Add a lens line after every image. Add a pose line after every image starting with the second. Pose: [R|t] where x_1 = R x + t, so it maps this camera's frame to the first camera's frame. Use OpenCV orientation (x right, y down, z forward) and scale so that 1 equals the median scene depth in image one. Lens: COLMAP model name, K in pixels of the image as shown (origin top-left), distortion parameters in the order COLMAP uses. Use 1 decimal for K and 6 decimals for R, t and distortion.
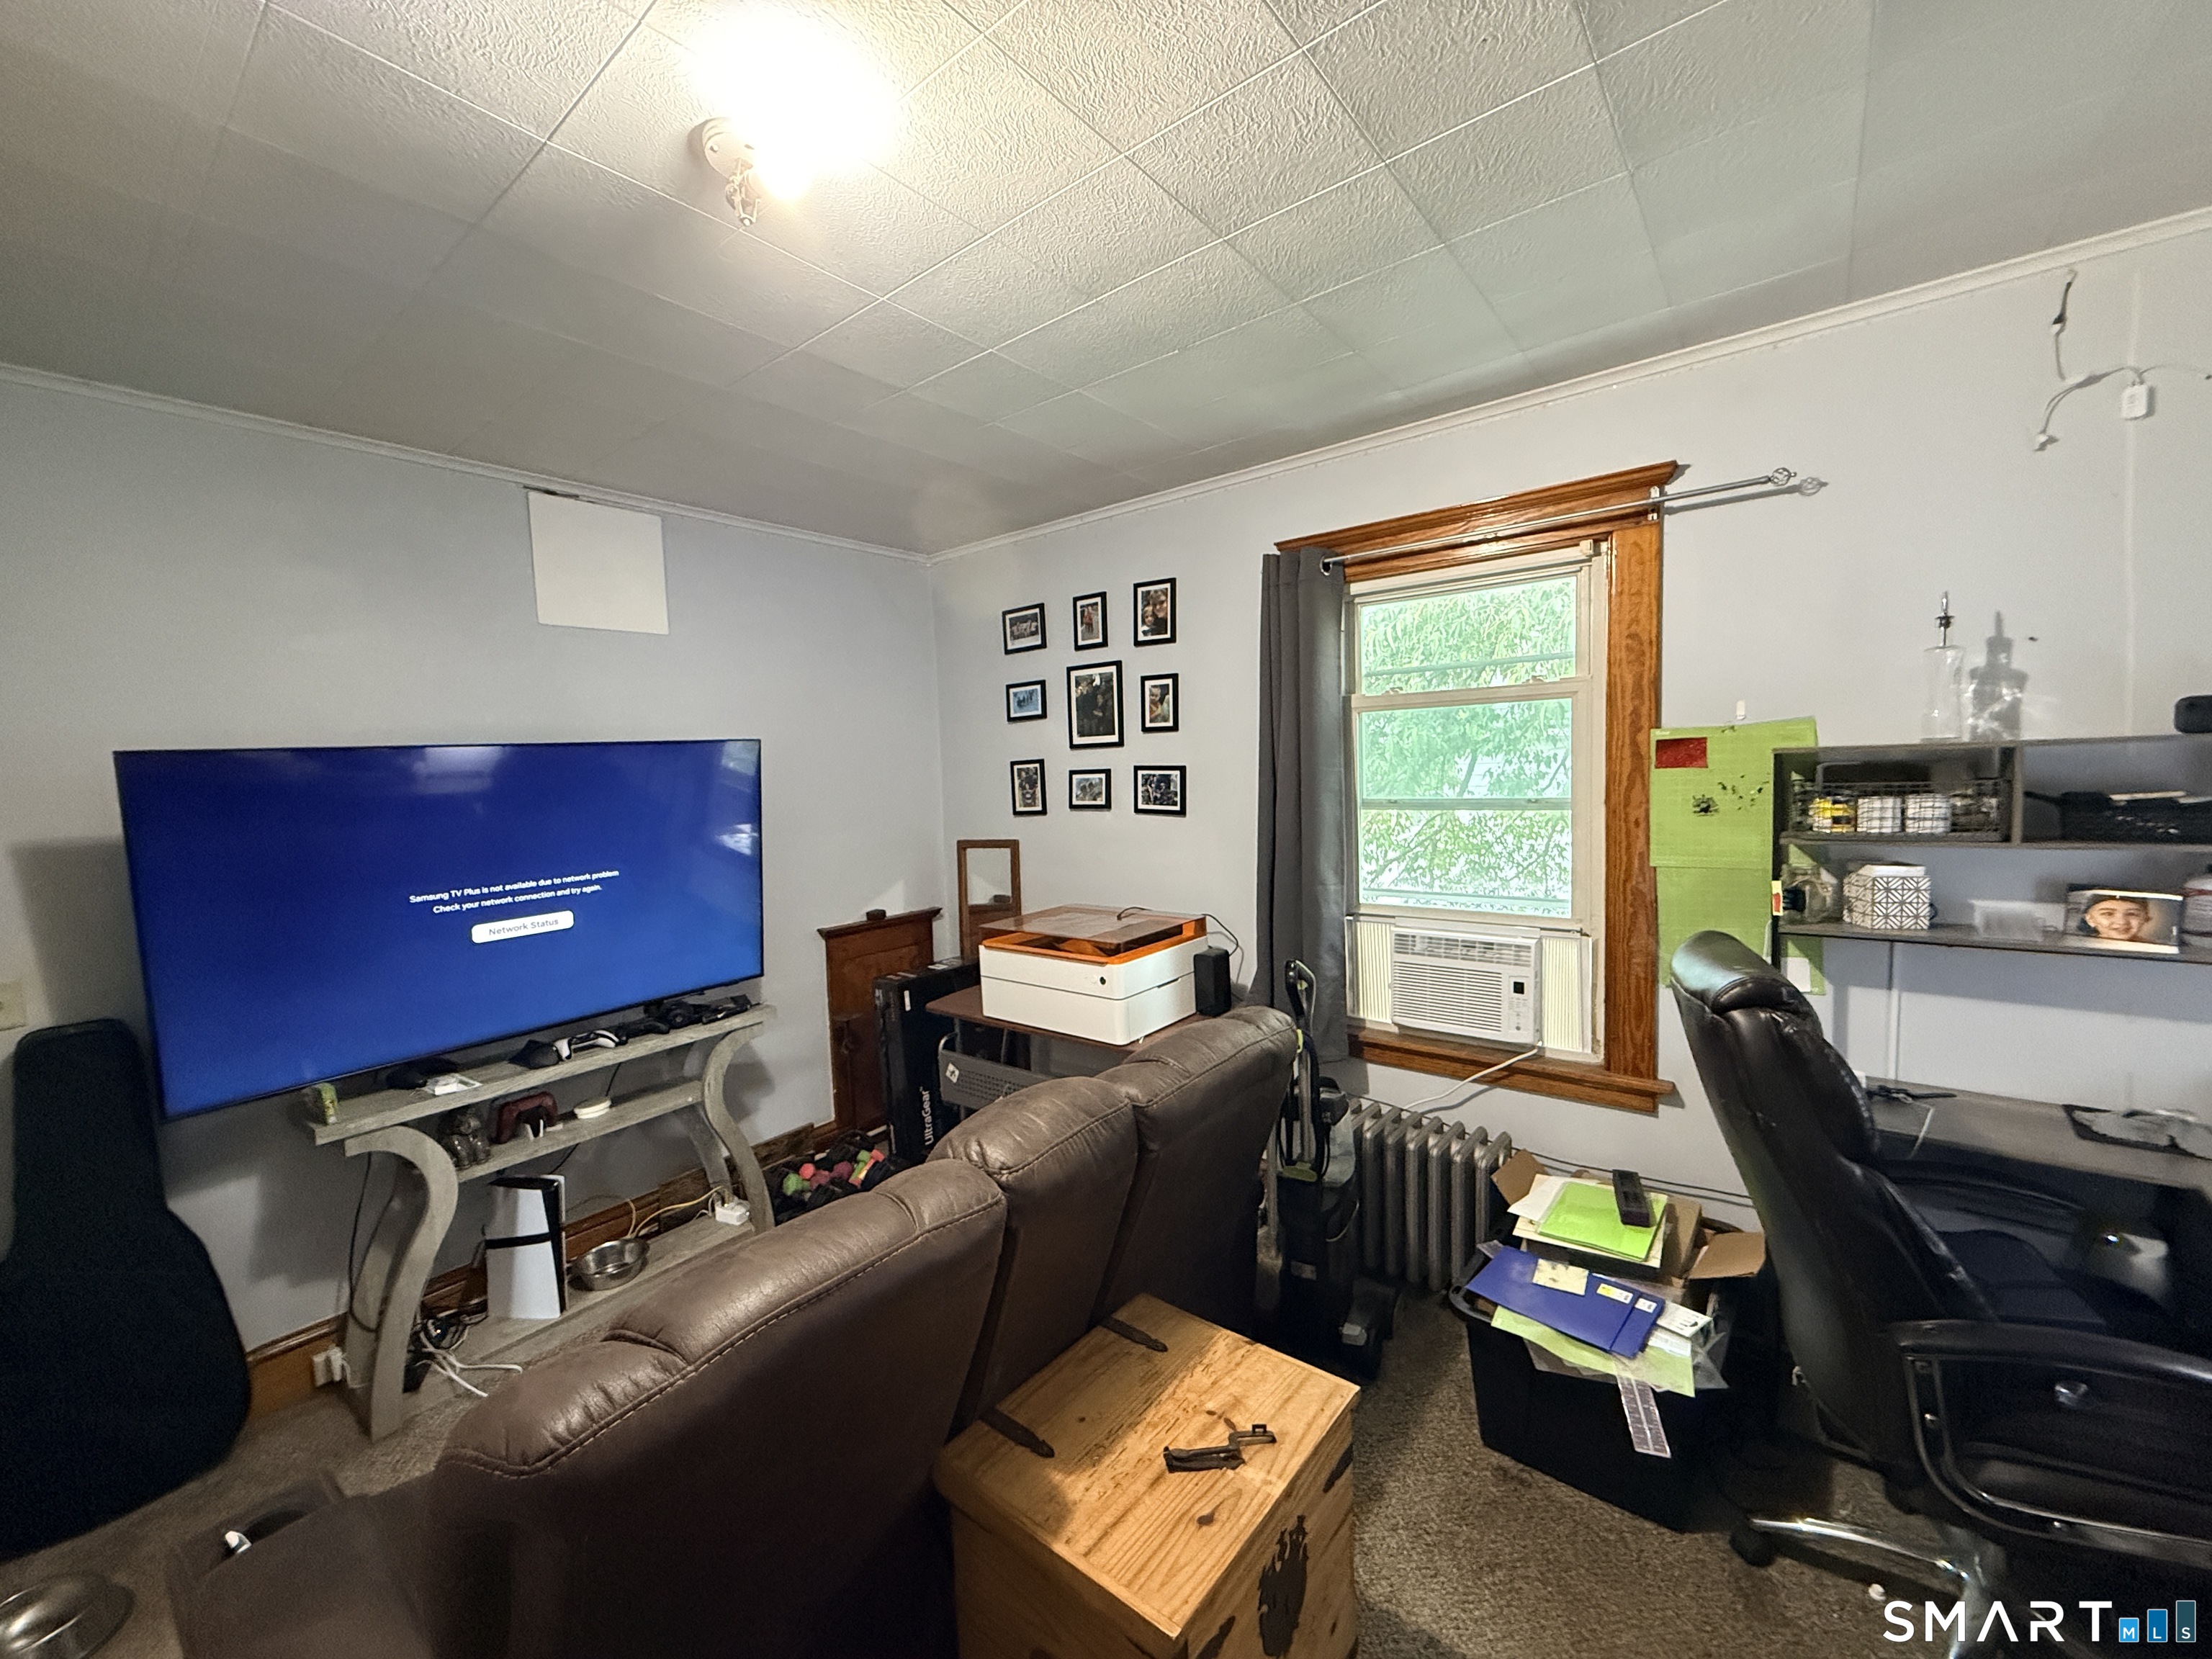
lens RADIAL K [[875.9, 0, 1105.1], [0, 875.9, 827.2], [0, 0, 1]] dist [0.002234, -0.000362]
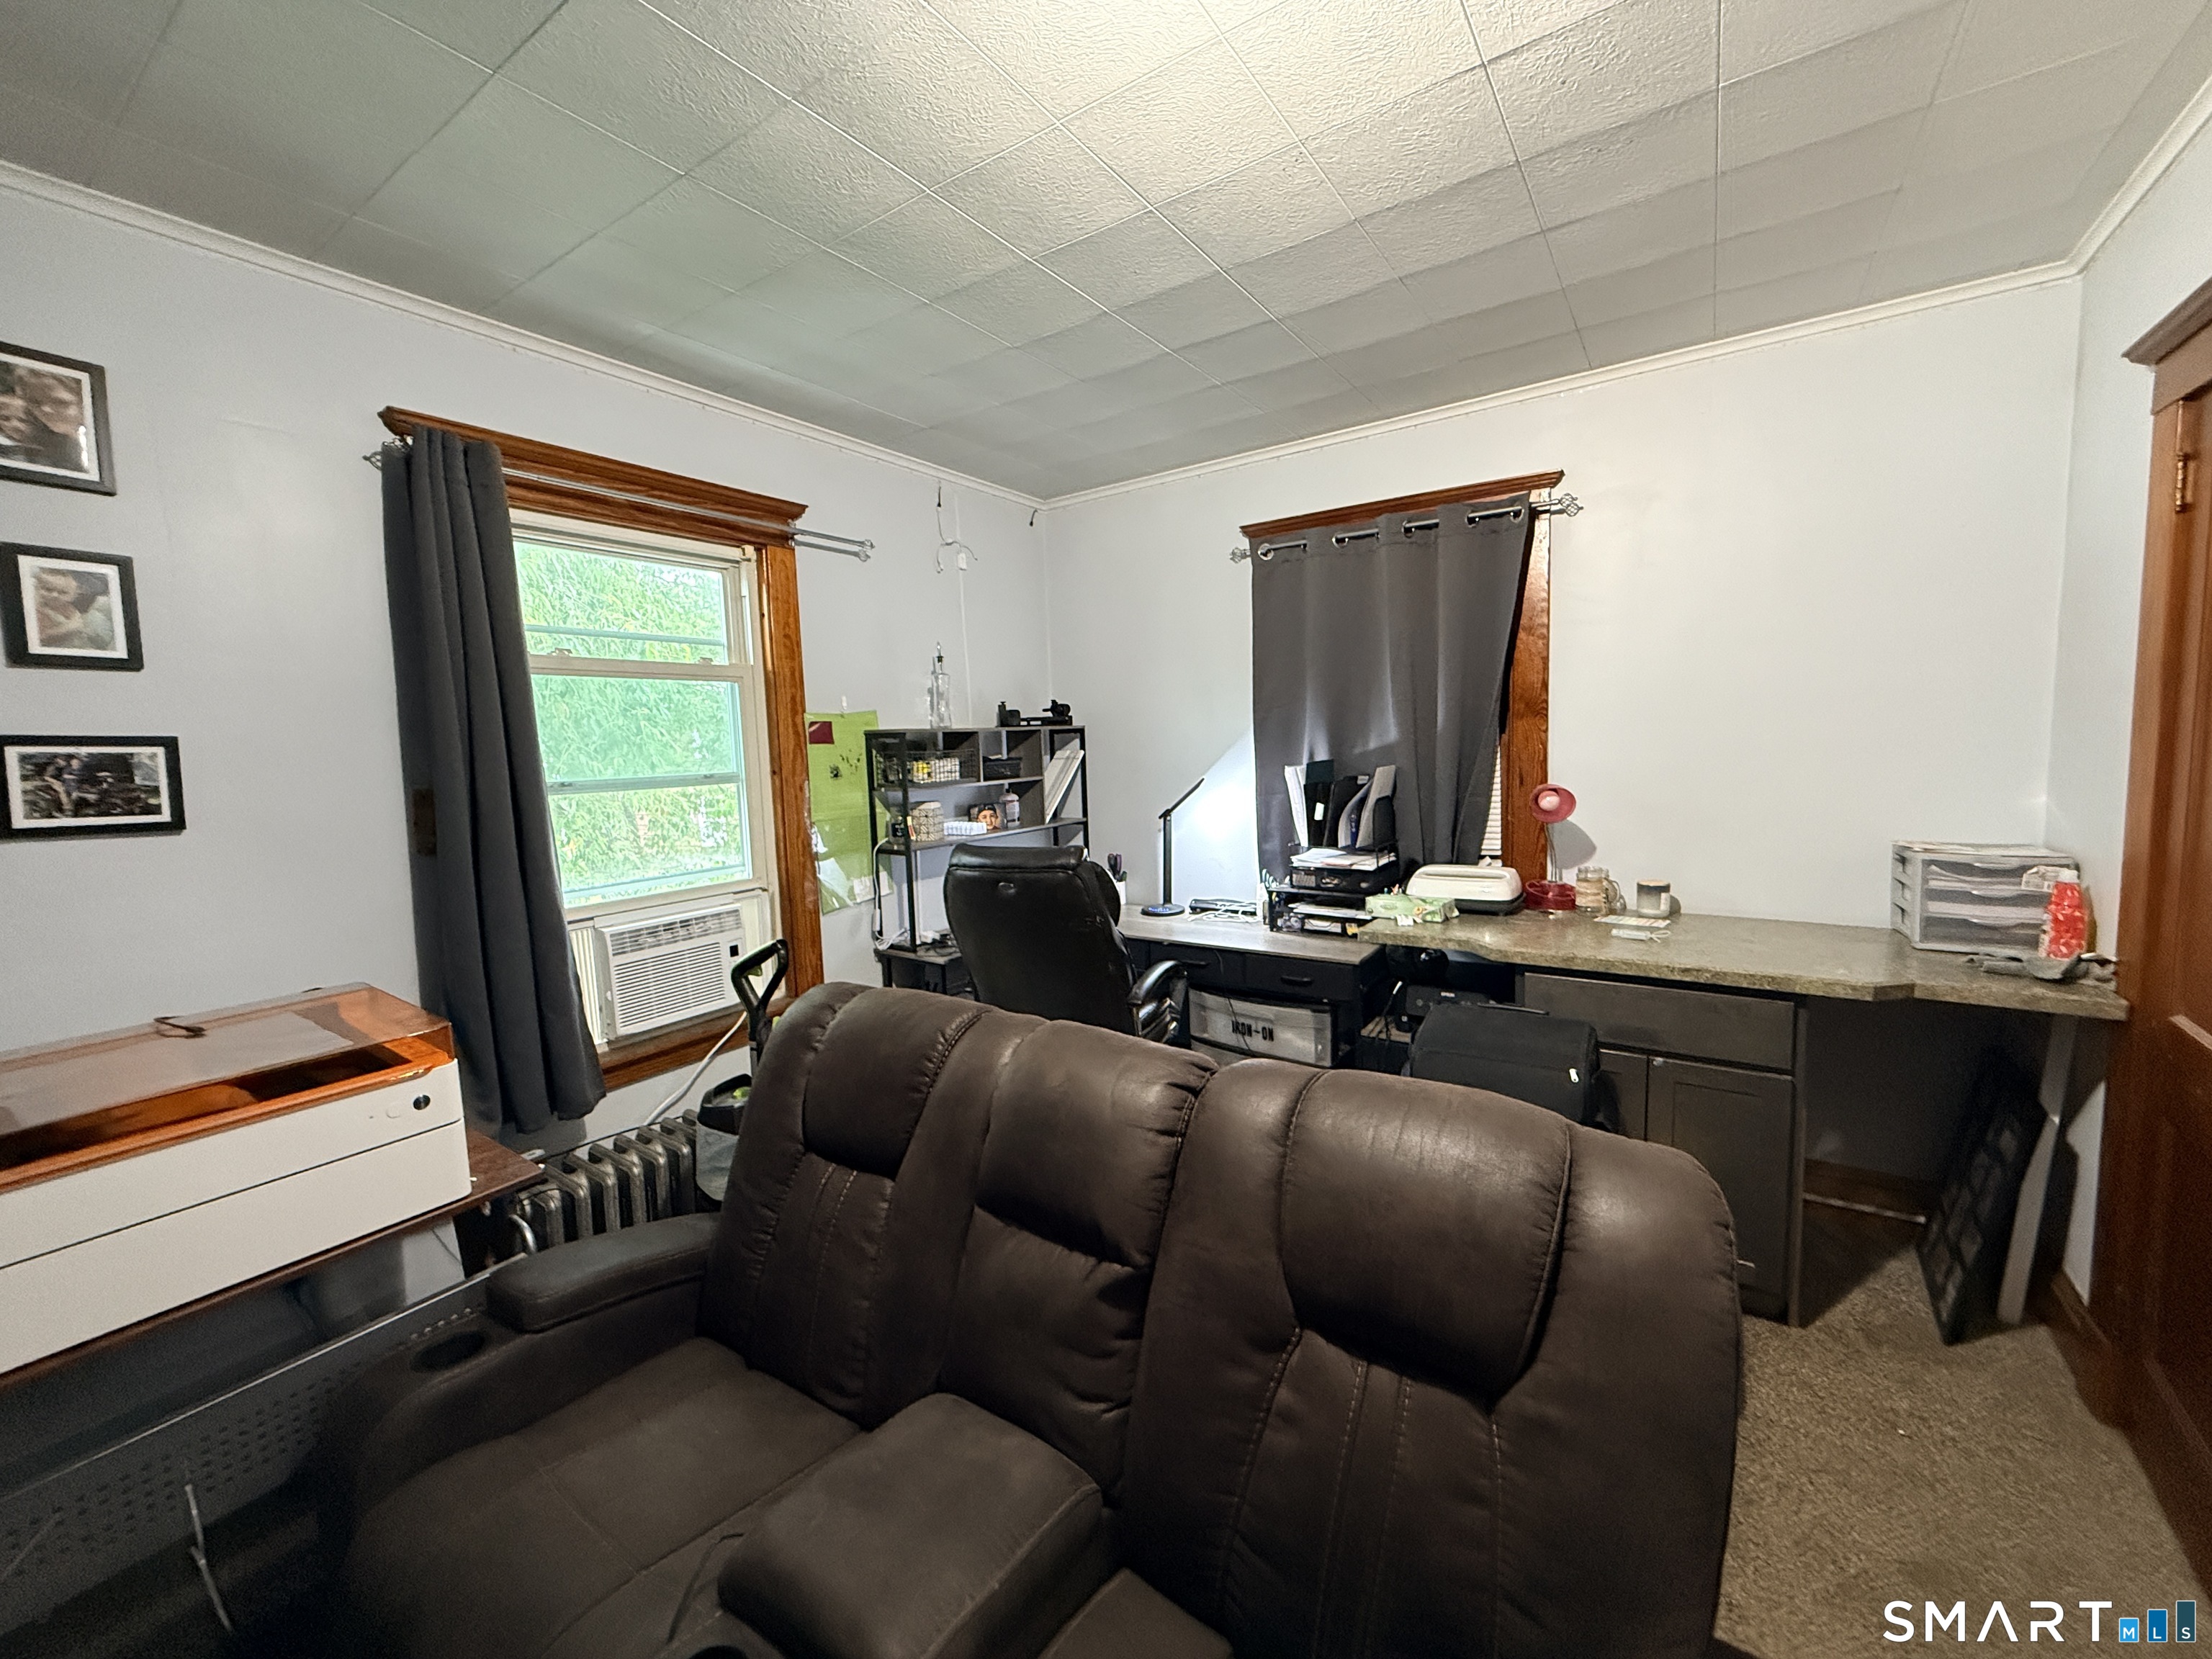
lens RADIAL K [[875.9, 0, 1104.3], [0, 875.9, 824.4], [0, 0, 1]] dist [0.002234, -0.000362]
pose [[-0.063605, -0.063719, 0.995939, -0.588475], [0.099071, 0.992627, 0.069834, 0.001287], [-0.993045, 0.103110, -0.056824, 0.583548]]
